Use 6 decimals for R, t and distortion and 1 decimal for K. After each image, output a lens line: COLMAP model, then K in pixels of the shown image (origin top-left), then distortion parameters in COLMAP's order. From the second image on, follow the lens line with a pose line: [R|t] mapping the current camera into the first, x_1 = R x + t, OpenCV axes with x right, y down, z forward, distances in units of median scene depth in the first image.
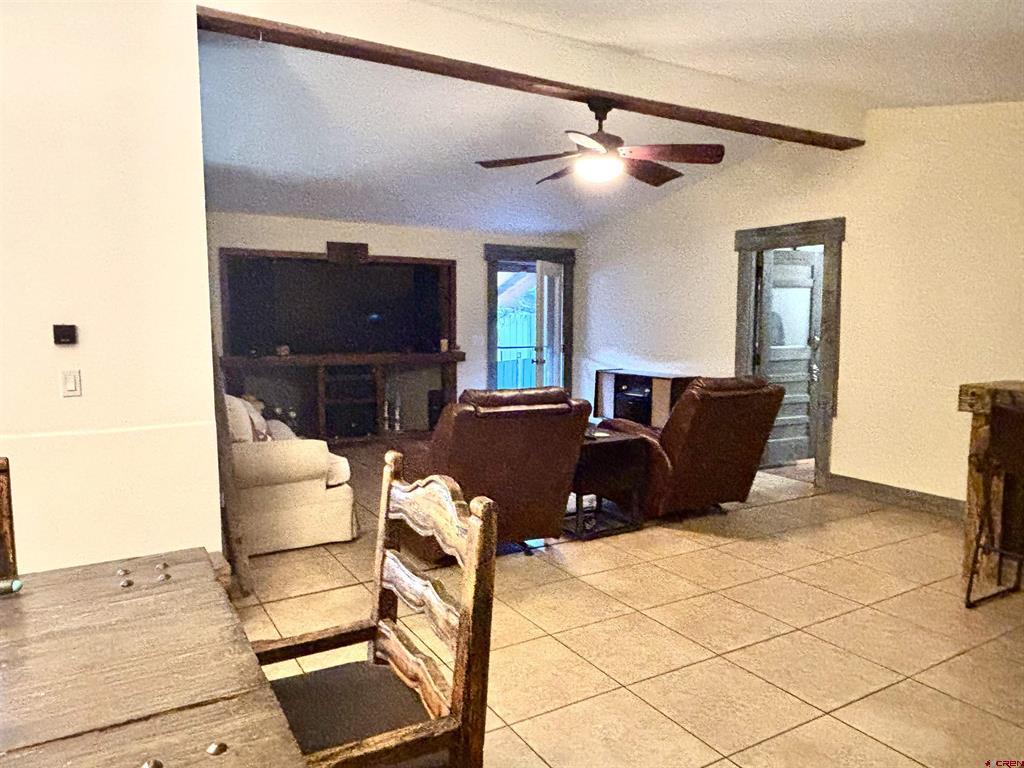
lens RADIAL K [[712.3, 0, 508.8], [0, 712.3, 388.5], [0, 0, 1]] dist [0.064018, -0.089048]
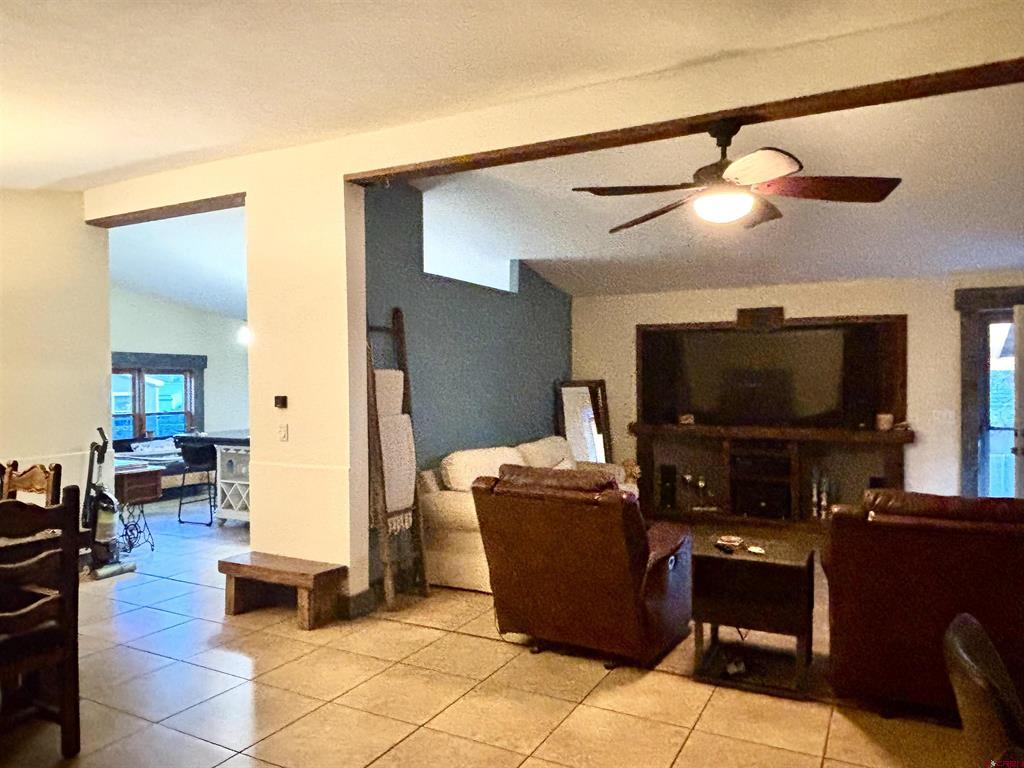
lens RADIAL K [[712.3, 0, 508.8], [0, 712.3, 388.5], [0, 0, 1]] dist [0.064018, -0.089048]
pose [[0.522191, 0.006891, -0.852800, 0.613204], [-0.082107, 0.995728, -0.042230, -0.048387], [0.848867, 0.092073, 0.520527, 0.366202]]
